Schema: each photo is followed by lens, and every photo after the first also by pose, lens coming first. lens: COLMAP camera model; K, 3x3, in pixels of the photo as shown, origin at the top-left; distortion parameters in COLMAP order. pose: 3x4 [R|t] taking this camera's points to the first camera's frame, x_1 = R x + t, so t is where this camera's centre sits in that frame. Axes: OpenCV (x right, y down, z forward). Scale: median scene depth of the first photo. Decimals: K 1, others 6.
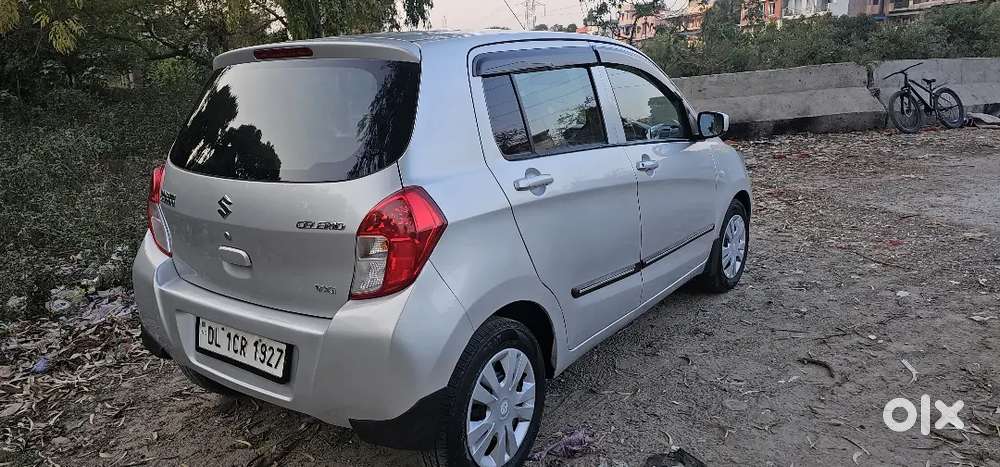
lens RADIAL K [[661.2, 0, 500.0], [0, 661.2, 233.5], [0, 0, 1]] dist [0.064420, -0.052485]
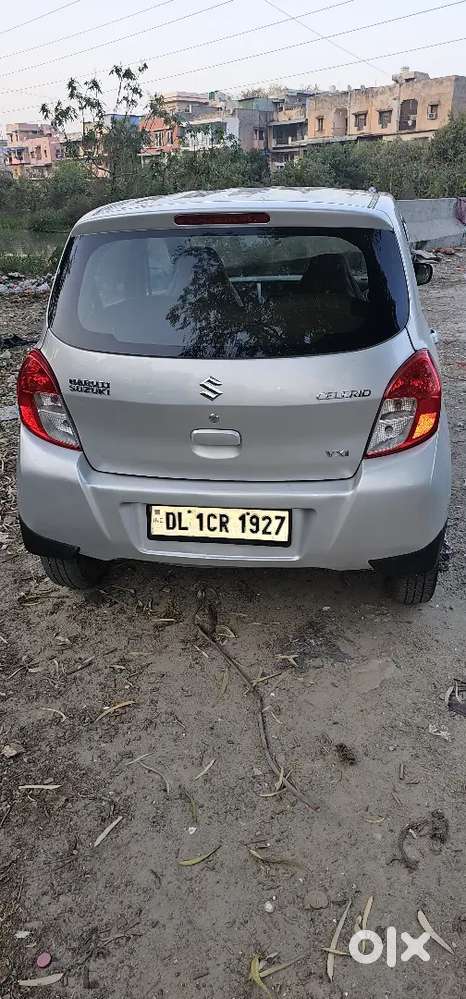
lens RADIAL K [[655.5, 0, 244.2], [0, 655.5, 500.0], [0, 0, 1]] dist [0.081327, -0.087947]
pose [[0.889262, -0.182297, 0.419501, -0.747163], [0.104139, 0.973751, 0.202395, -0.066178], [-0.445386, -0.136296, 0.884904, 0.083681]]
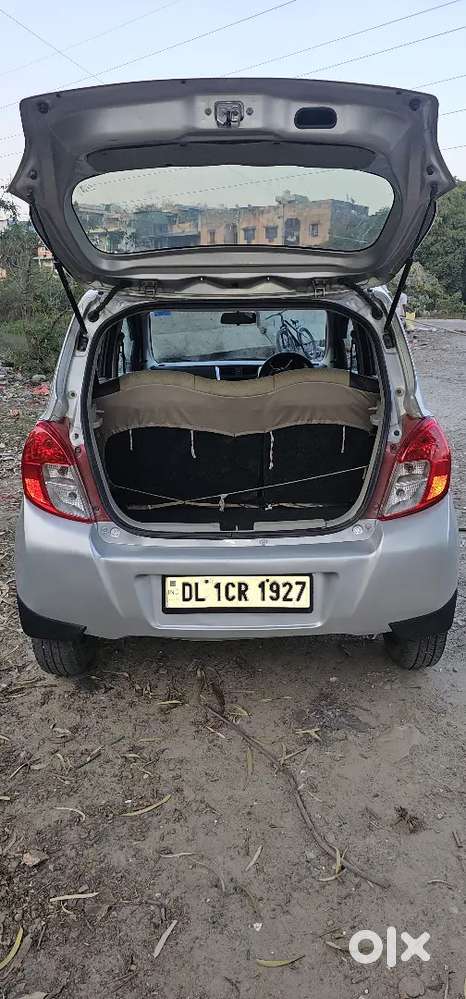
lens RADIAL K [[660.5, 0, 237.4], [0, 660.5, 499.8], [0, 0, 1]] dist [0.064420, -0.052485]
pose [[0.813614, -0.143343, 0.563458, -0.900638], [0.117243, 0.989673, 0.082476, -0.050685], [-0.569462, -0.001042, 0.822017, 0.171005]]
